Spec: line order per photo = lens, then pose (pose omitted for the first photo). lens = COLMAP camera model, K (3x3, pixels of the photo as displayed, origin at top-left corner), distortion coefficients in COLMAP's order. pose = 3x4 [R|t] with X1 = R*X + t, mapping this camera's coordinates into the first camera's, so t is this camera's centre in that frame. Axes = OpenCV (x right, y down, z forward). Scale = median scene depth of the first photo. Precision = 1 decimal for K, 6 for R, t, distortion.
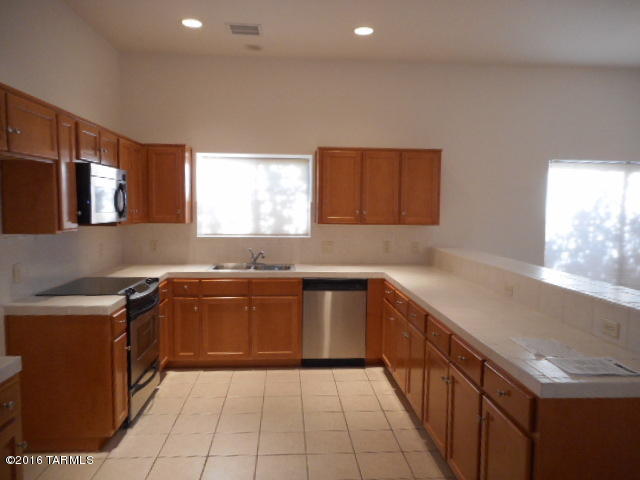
lens RADIAL K [[481.9, 0, 322.3], [0, 481.9, 236.2], [0, 0, 1]] dist [0.011527, -0.003327]
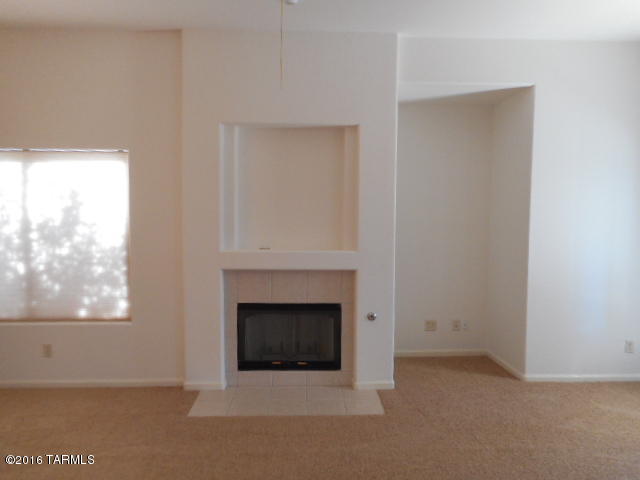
lens RADIAL K [[481.9, 0, 320.0], [0, 481.9, 234.7], [0, 0, 1]] dist [0.011527, -0.003327]
pose [[0.999024, -0.009200, -0.043211, 1.126489], [0.009115, 0.999956, -0.002155, -0.012049], [0.043228, 0.001759, 0.999064, 0.249616]]
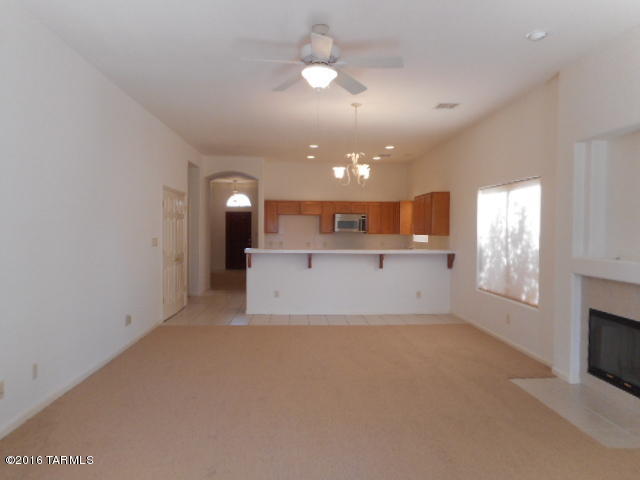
lens RADIAL K [[481.9, 0, 321.8], [0, 481.9, 240.4], [0, 0, 1]] dist [0.011527, -0.003327]
pose [[-0.016575, 0.007434, -0.999835, 1.796379], [-0.074475, 0.997185, 0.008649, 0.007891], [0.997085, 0.074606, -0.015975, 0.577118]]
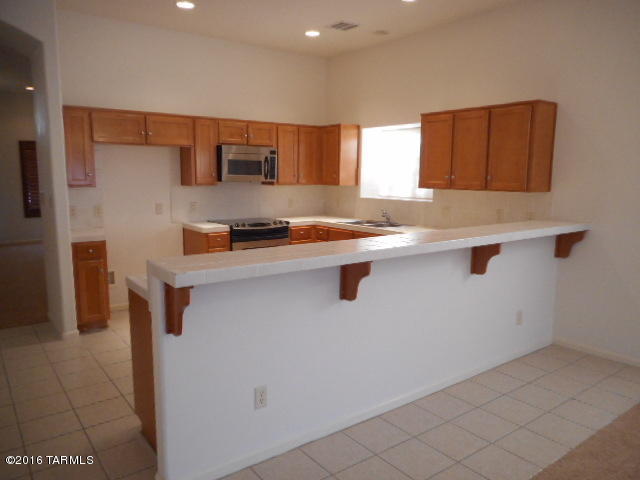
lens RADIAL K [[481.9, 0, 323.0], [0, 481.9, 241.6], [0, 0, 1]] dist [0.011527, -0.003327]
pose [[0.539014, 0.108580, -0.835269, 0.676714], [-0.053266, 0.994066, 0.094850, 0.001750], [0.840611, -0.006634, 0.541599, 0.216549]]
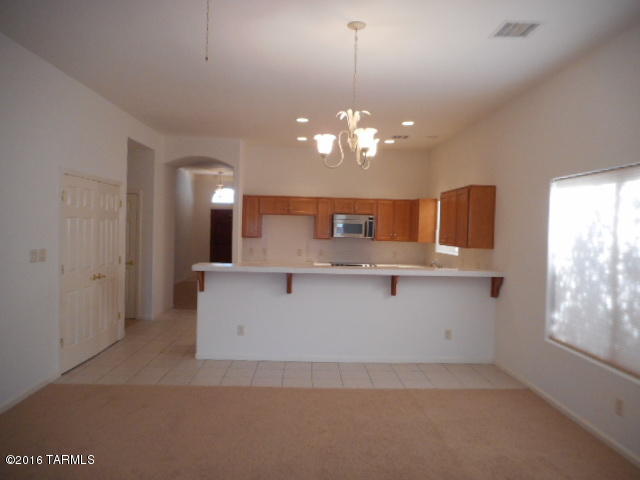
lens RADIAL K [[481.9, 0, 320.6], [0, 481.9, 240.1], [0, 0, 1]] dist [0.011527, -0.003327]
pose [[-0.039678, 0.009241, -0.999170, 1.313866], [-0.091433, 0.995728, 0.012840, -0.023909], [0.995020, 0.091867, -0.038663, 0.618940]]
